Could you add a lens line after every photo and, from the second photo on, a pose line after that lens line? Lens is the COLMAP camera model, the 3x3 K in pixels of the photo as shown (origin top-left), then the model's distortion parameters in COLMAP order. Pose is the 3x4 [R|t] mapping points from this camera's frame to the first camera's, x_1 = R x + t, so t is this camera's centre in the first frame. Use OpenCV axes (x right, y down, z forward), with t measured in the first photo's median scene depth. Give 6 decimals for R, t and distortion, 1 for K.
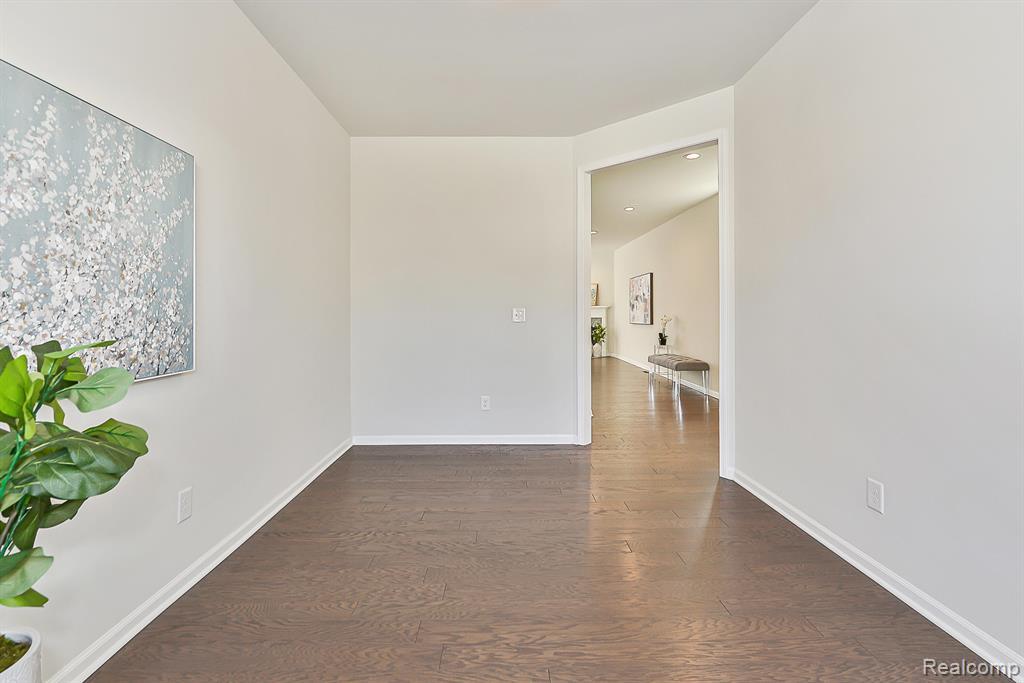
lens RADIAL K [[422.4, 0, 506.2], [0, 422.4, 314.7], [0, 0, 1]] dist [0.022308, -0.002249]
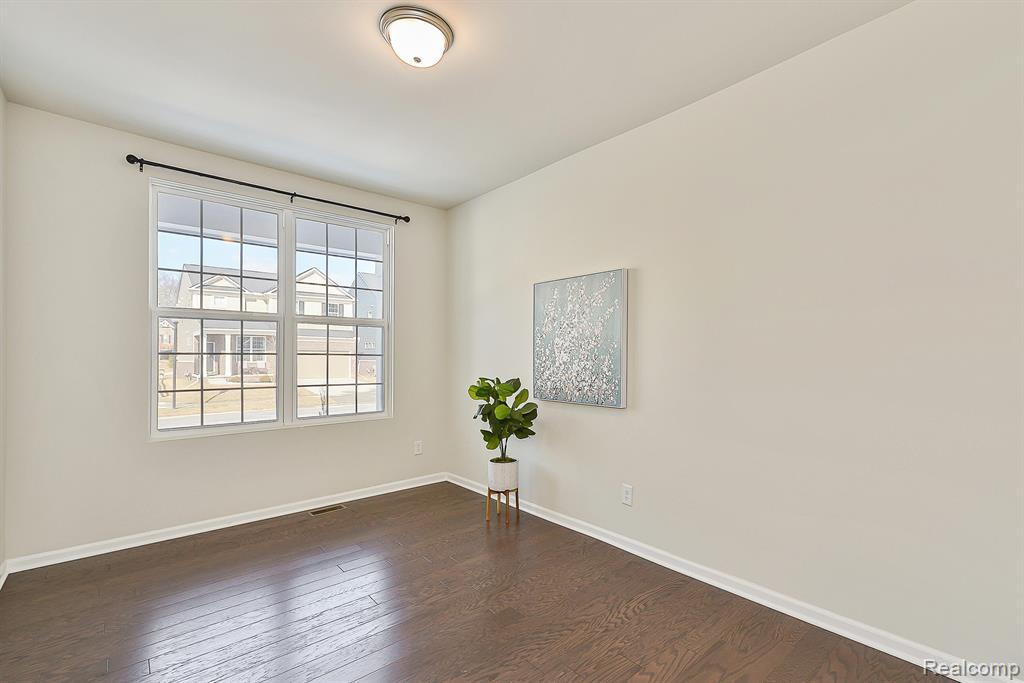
lens RADIAL K [[422.4, 0, 510.3], [0, 422.4, 349.6], [0, 0, 1]] dist [0.022308, -0.002249]
pose [[-0.735486, -0.004408, -0.677526, 0.695643], [0.001122, 0.999970, -0.007724, -0.079041], [0.677539, -0.006441, -0.735458, 2.153940]]
